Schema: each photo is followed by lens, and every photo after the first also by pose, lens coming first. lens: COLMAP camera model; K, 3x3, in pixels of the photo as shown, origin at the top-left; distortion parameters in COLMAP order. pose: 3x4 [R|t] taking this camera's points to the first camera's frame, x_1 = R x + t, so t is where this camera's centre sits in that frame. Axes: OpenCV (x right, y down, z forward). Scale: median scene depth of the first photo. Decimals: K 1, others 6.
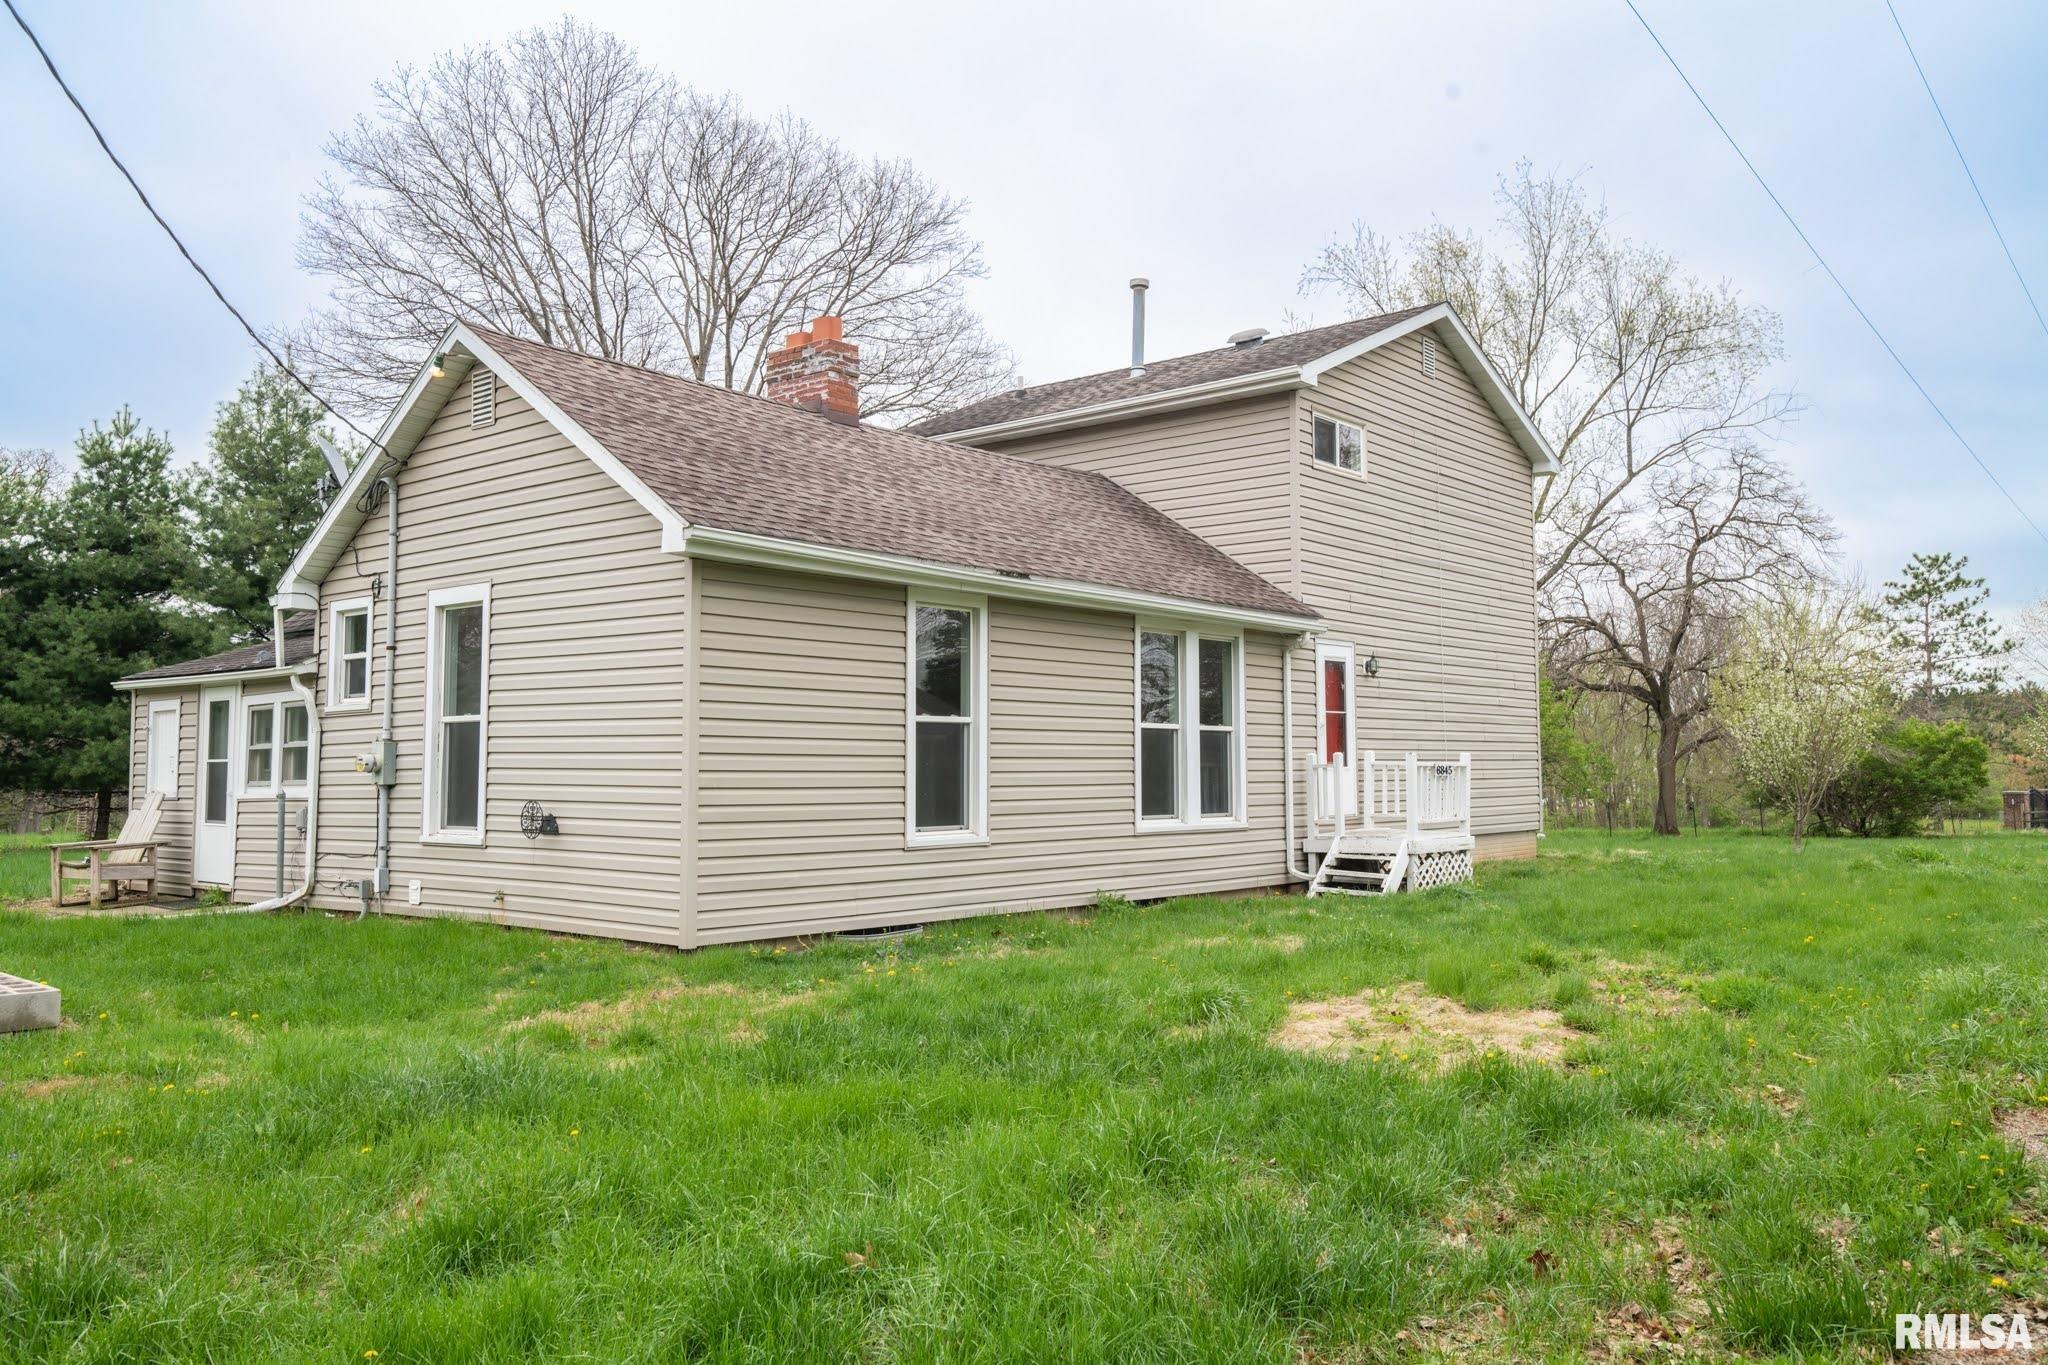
lens RADIAL K [[1580.7, 0, 1024.0], [0, 1580.7, 682.5], [0, 0, 1]] dist [0.005485, 0.062171]
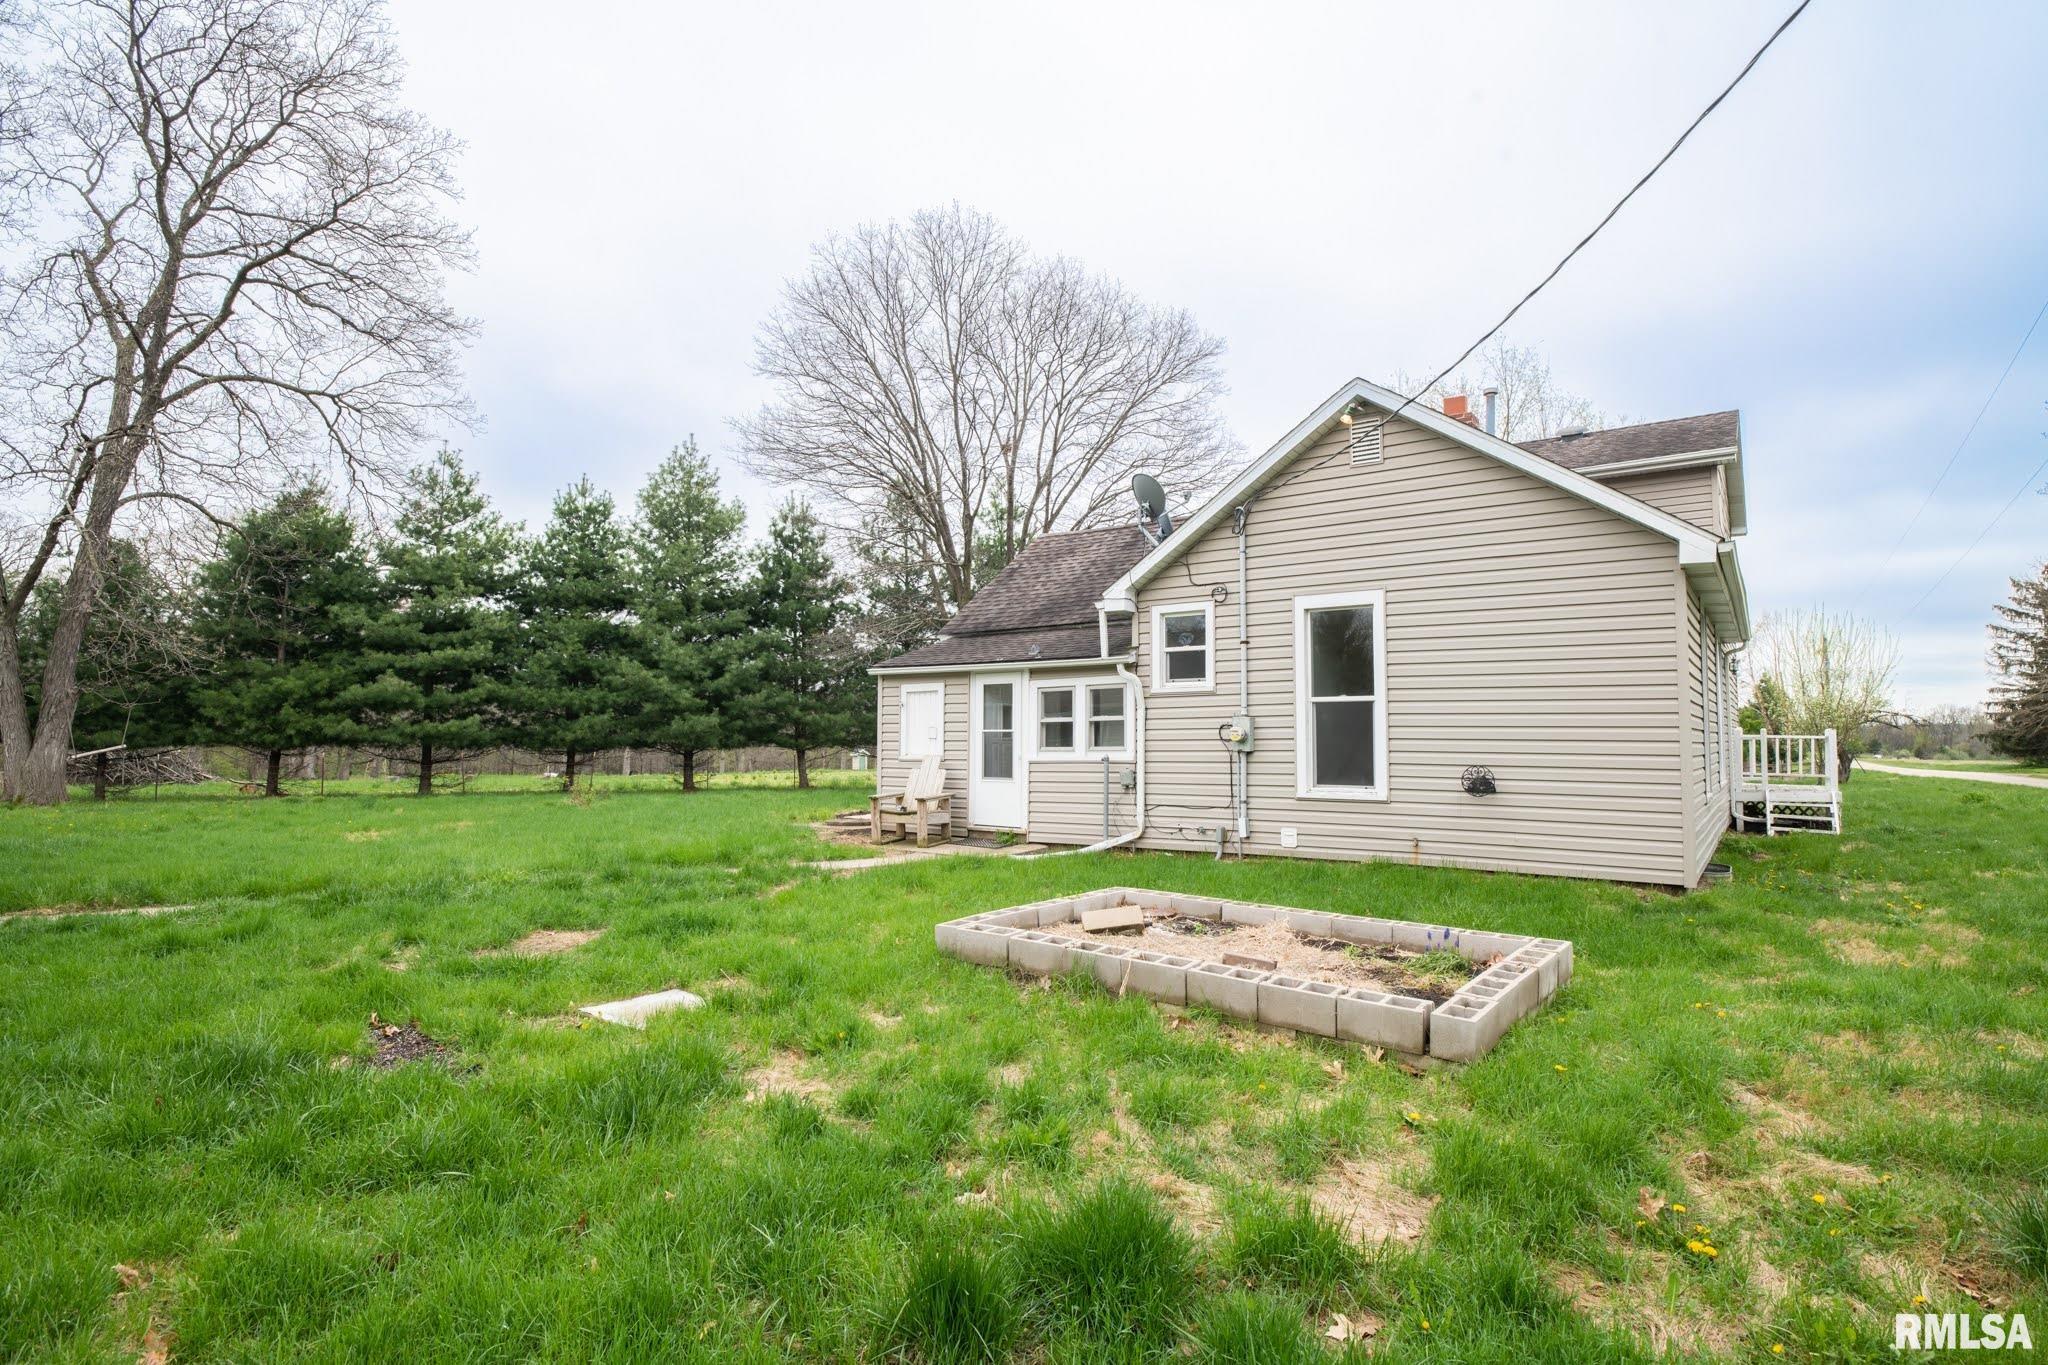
lens RADIAL K [[1034.3, 0, 1028.5], [0, 1034.3, 678.6], [0, 0, 1]] dist [-0.023228, -0.001530]
pose [[0.997555, 0.008204, 0.069400, -0.534874], [-0.008094, 0.999966, -0.001856, 0.008503], [-0.069413, 0.001290, 0.997587, 0.168100]]
